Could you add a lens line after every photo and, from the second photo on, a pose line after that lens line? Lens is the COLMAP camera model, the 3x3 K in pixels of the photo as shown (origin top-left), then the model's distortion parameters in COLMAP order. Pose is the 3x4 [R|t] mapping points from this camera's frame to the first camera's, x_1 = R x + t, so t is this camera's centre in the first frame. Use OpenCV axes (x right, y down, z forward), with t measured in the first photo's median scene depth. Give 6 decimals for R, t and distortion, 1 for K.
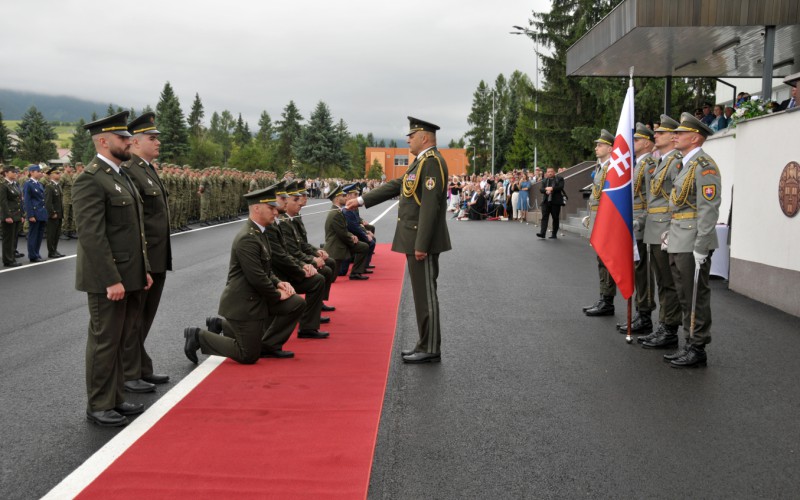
lens RADIAL K [[770.7, 0, 398.1], [0, 770.7, 262.6], [0, 0, 1]] dist [-0.034217, 0.000000]
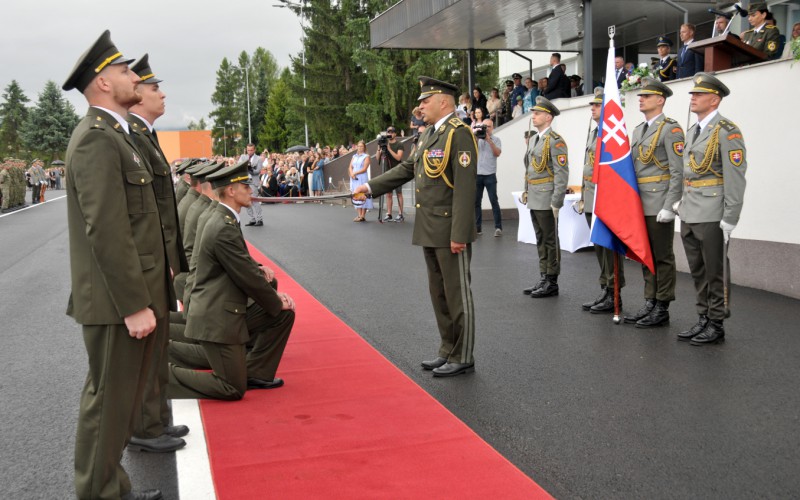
lens RADIAL K [[801.4, 0, 357.8], [0, 801.4, 238.4], [0, 0, 1]] dist [-0.012541, 0.000000]
pose [[0.959987, -0.060497, 0.273434, -0.022335], [0.063686, 0.997966, -0.002793, -0.001349], [-0.272709, 0.020095, 0.961887, 0.013087]]
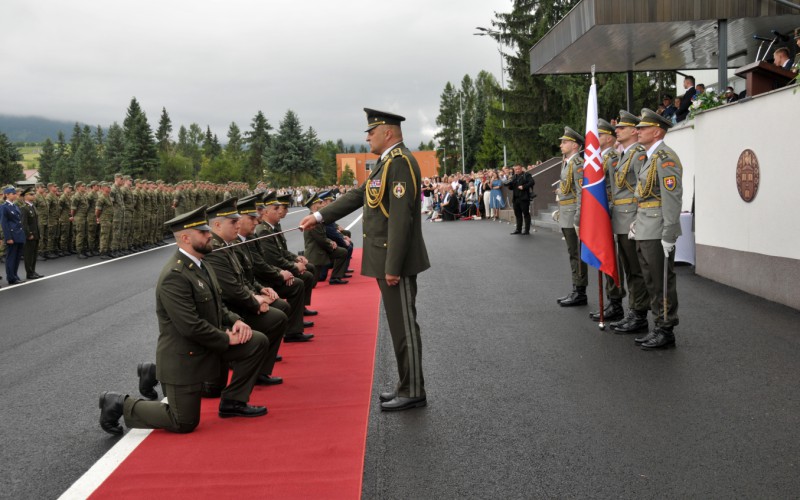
lens RADIAL K [[770.7, 0, 399.9], [0, 770.7, 258.6], [0, 0, 1]] dist [-0.034217, 0.000000]
pose [[0.998096, -0.051537, 0.033881, -0.000377], [0.051884, 0.998609, -0.009435, 0.000309], [-0.033348, 0.011175, 0.999381, -0.003269]]
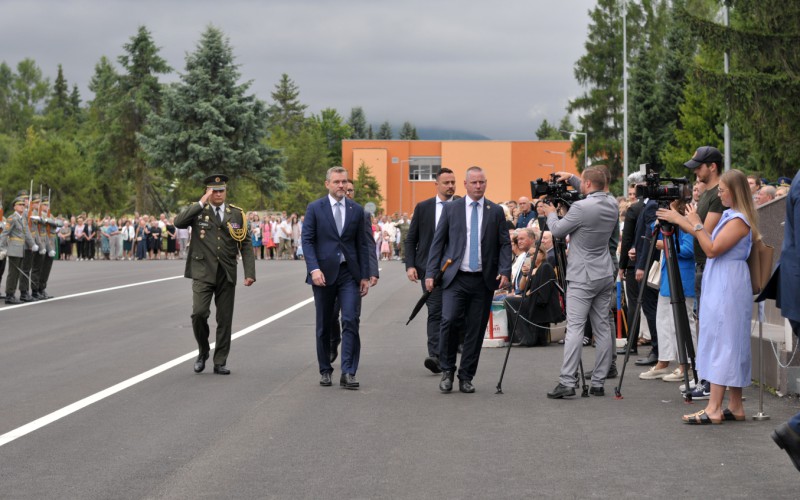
lens RADIAL K [[1689.2, 0, 403.6], [0, 1689.2, 248.8], [0, 0, 1]] dist [-0.116694, 0.000000]
pose [[0.999719, -0.006708, -0.022743, 0.023451], [0.004729, 0.996288, -0.085955, -0.012670], [0.023235, 0.085823, 0.996039, 0.112748]]
